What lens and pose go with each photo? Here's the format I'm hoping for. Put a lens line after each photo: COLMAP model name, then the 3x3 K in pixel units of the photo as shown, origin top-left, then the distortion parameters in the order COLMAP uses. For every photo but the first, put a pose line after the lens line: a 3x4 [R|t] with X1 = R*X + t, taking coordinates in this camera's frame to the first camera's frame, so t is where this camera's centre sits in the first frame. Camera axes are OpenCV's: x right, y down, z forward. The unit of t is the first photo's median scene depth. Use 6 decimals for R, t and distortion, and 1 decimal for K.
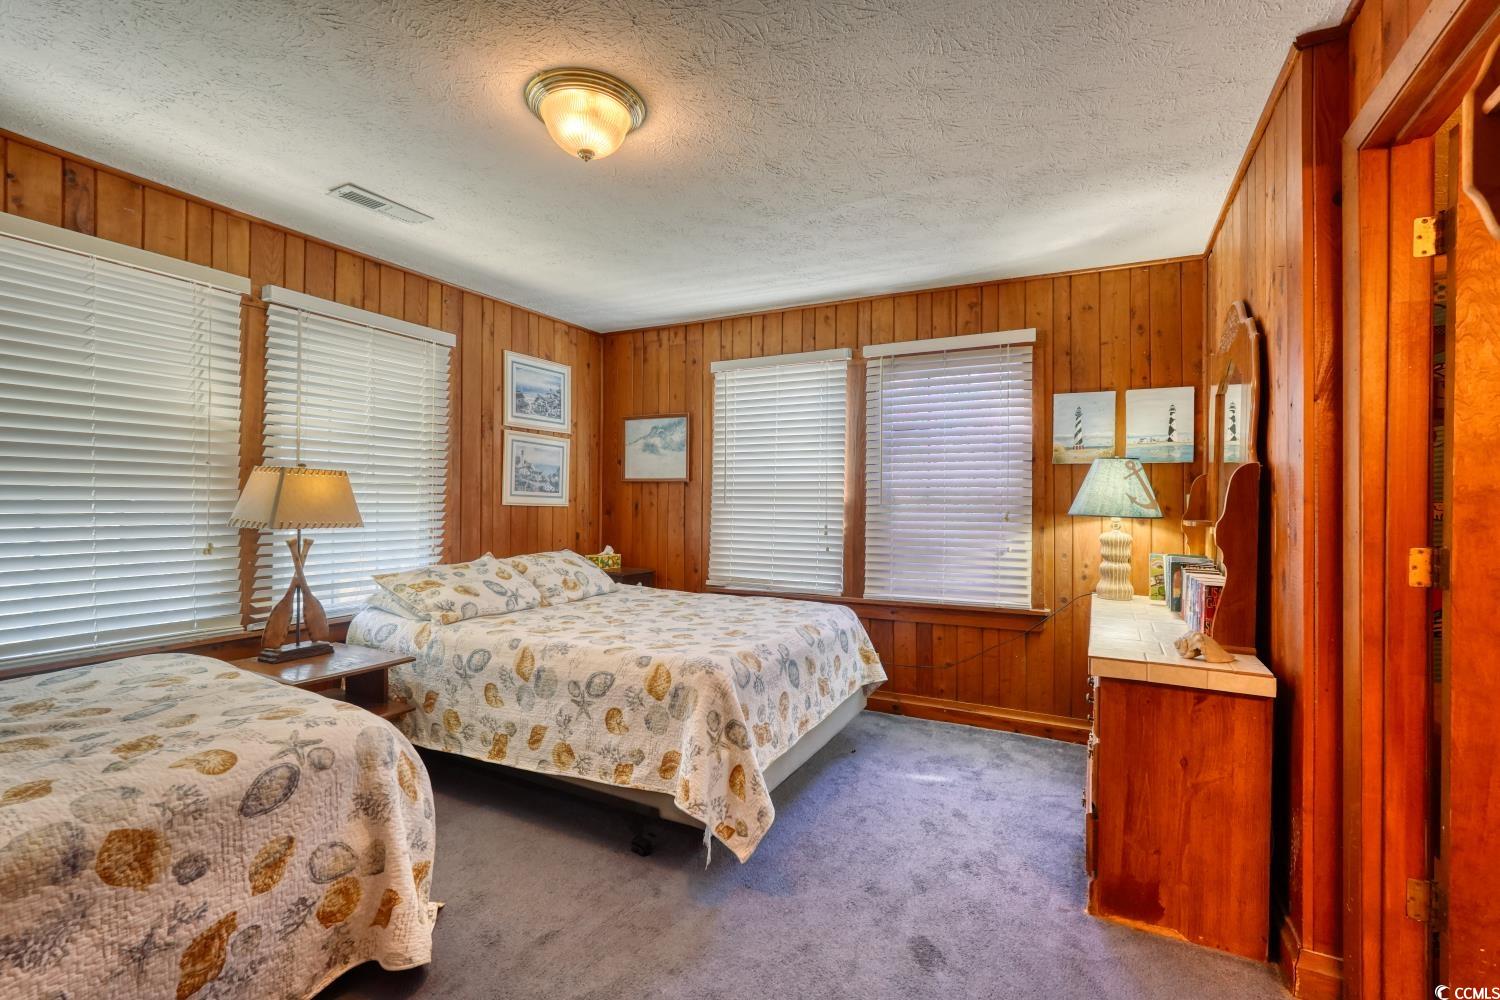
lens RADIAL K [[664.5, 0, 752.1], [0, 664.5, 497.2], [0, 0, 1]] dist [-0.012893, 0.006462]
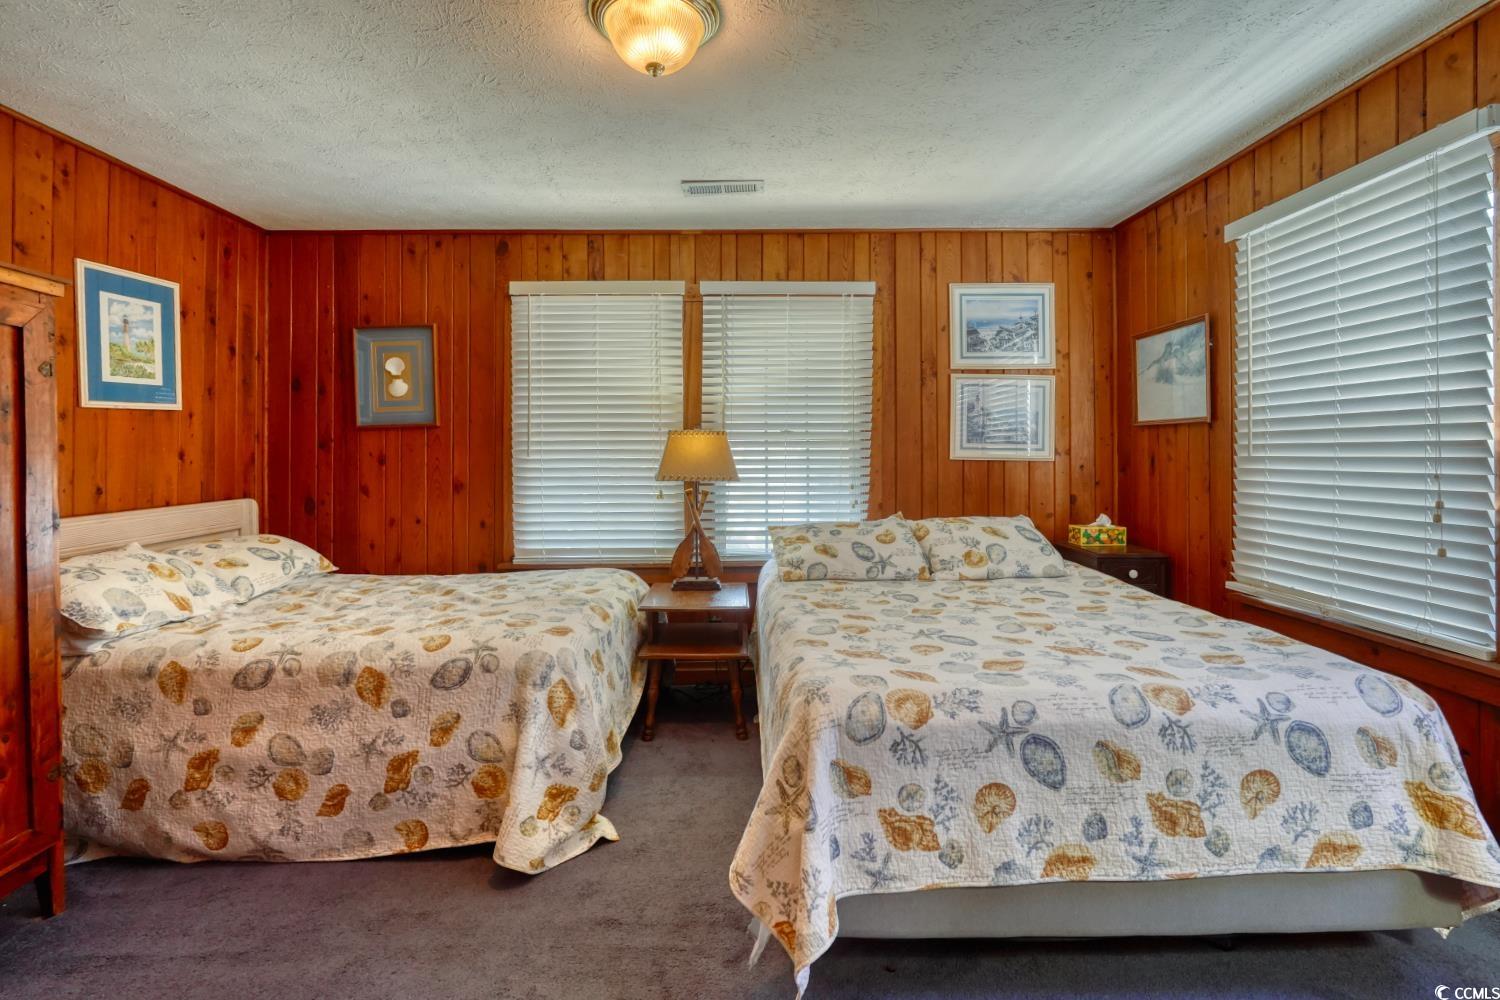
lens RADIAL K [[686.4, 0, 745.4], [0, 686.4, 450.6], [0, 0, 1]] dist [-0.018224, 0.007222]
pose [[0.469849, -0.014302, -0.882631, 0.349284], [0.014831, 0.999856, -0.008306, 0.003421], [0.882622, -0.009188, 0.469993, 0.388985]]
